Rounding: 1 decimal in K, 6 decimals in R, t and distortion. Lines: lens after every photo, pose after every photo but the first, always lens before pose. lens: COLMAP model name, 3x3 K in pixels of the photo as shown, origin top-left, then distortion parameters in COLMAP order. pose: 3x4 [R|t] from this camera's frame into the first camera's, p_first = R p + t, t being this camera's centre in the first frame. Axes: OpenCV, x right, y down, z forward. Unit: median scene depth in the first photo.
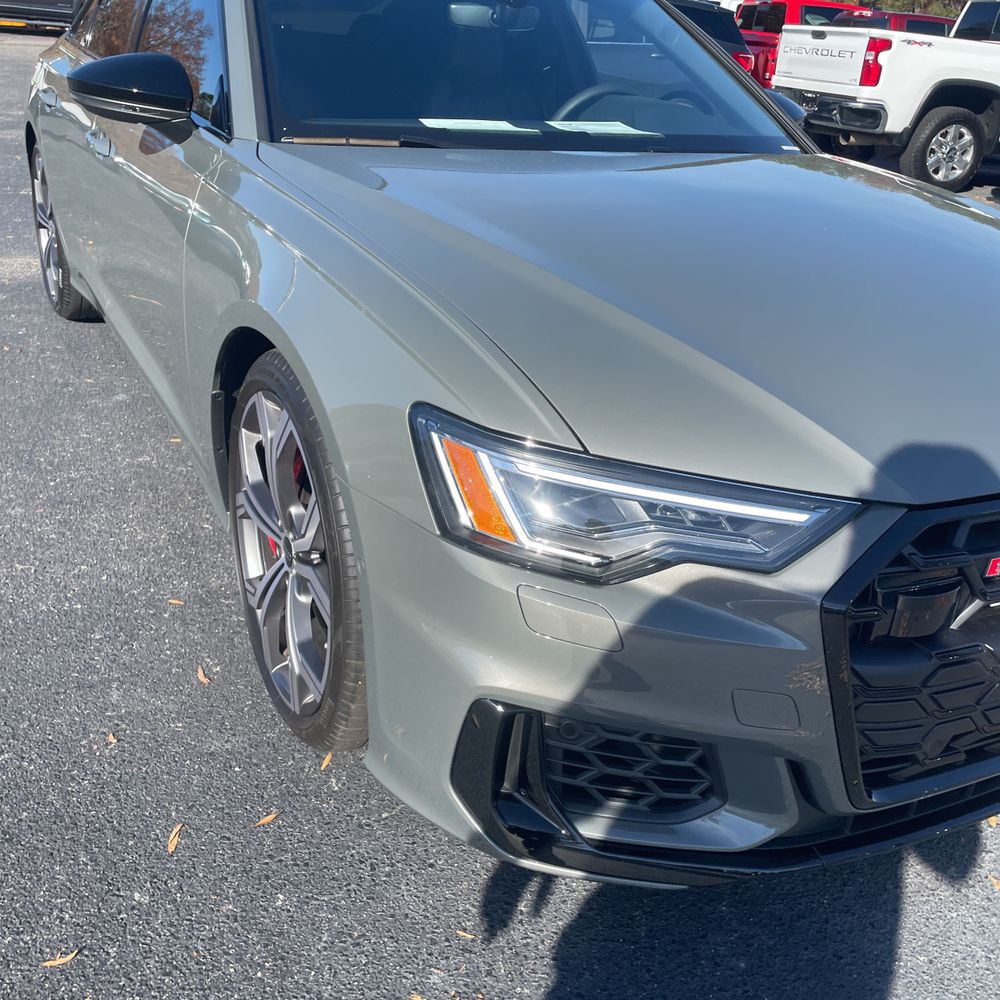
lens RADIAL K [[1013.8, 0, 499.7], [0, 1013.8, 503.9], [0, 0, 1]] dist [0.037786, 0.000000]
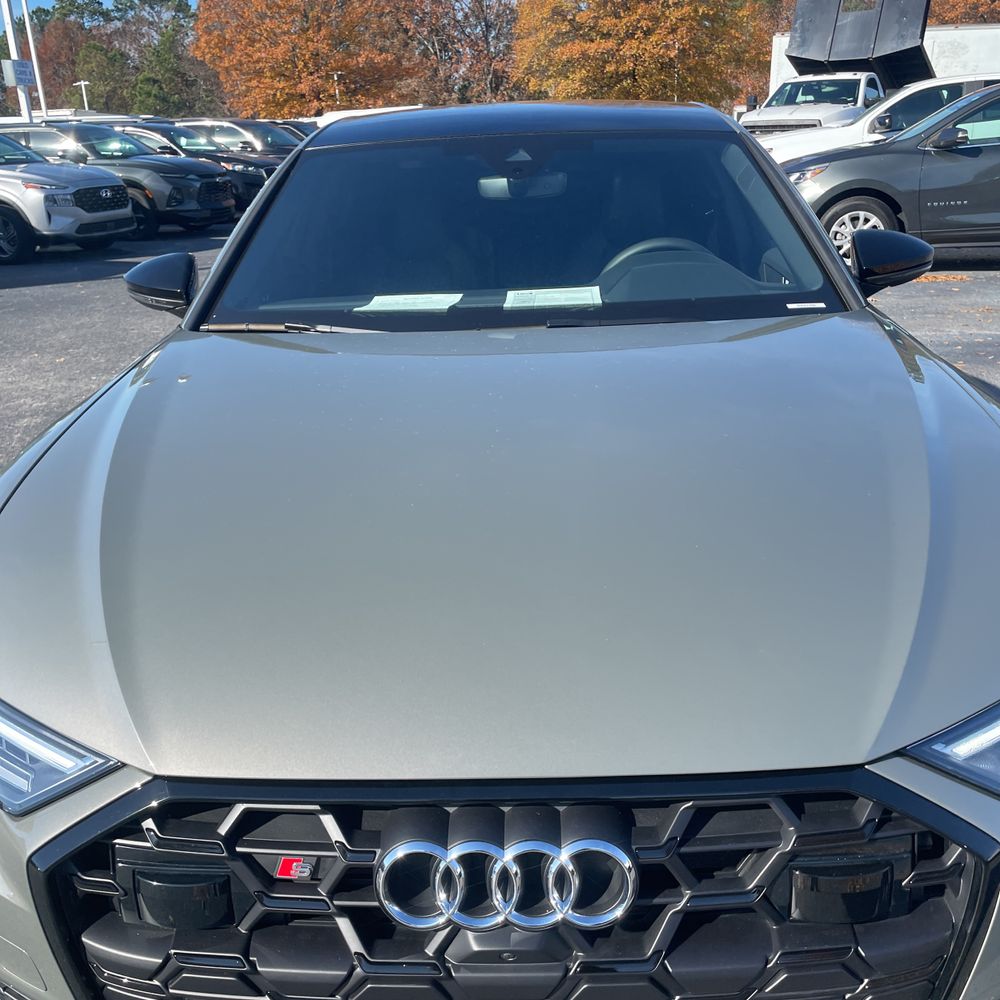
lens RADIAL K [[1013.8, 0, 502.4], [0, 1013.8, 492.2], [0, 0, 1]] dist [0.037786, 0.000000]
pose [[0.854905, 0.067814, -0.514333, 0.572615], [-0.123661, 0.989480, -0.075082, -0.110230], [0.503830, 0.127791, 0.854298, 0.187059]]
